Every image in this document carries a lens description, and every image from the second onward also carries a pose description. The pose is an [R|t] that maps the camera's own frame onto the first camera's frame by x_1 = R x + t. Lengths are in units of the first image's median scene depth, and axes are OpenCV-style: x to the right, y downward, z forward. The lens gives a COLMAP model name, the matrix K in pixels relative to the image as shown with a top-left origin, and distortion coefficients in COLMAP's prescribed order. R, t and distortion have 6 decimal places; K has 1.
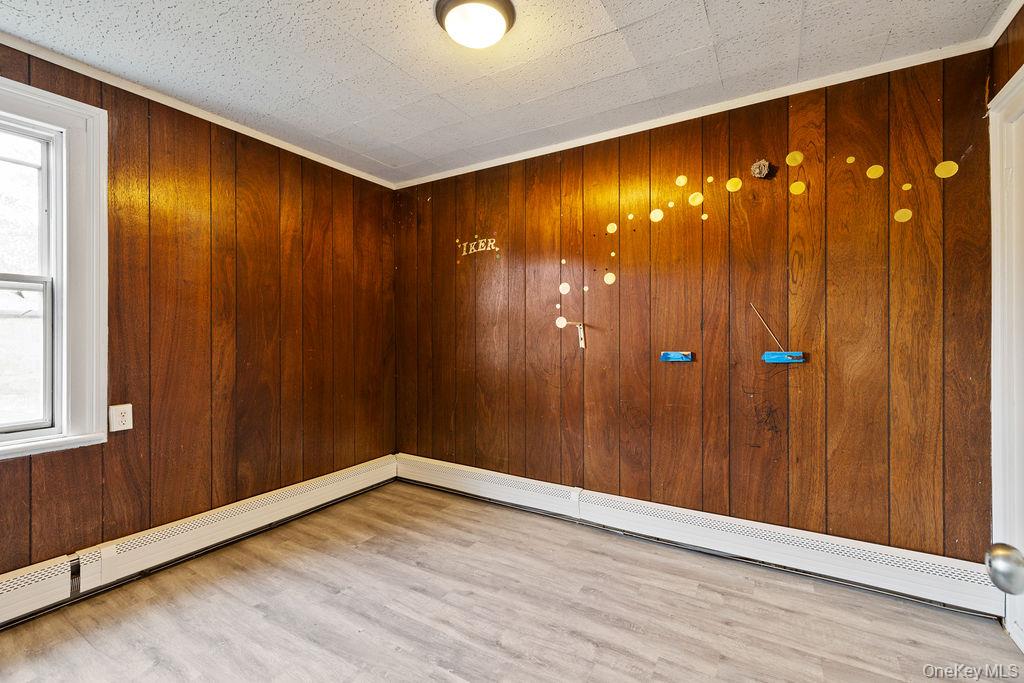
lens RADIAL K [[430.4, 0, 509.7], [0, 430.4, 335.4], [0, 0, 1]] dist [-0.000945, -0.000286]
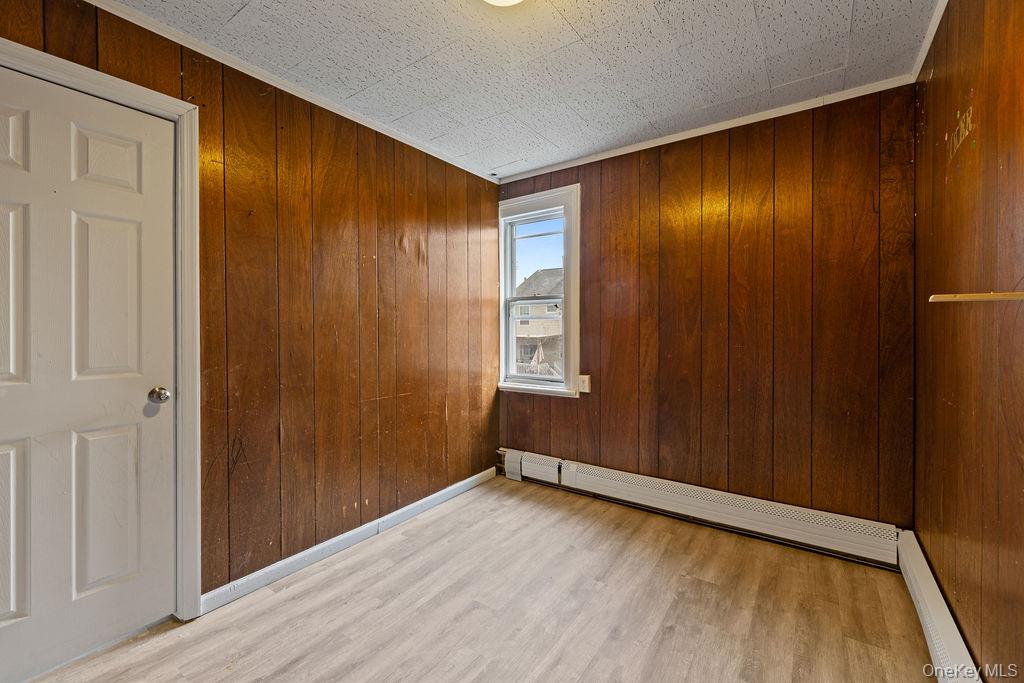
lens RADIAL K [[438.6, 0, 519.2], [0, 438.6, 335.3], [0, 0, 1]] dist [0.001620, 0.000526]
pose [[-0.061807, 0.013583, -0.997996, 0.533782], [-0.006038, 0.999884, 0.013983, 0.002133], [0.998070, 0.006891, -0.061717, 0.725392]]
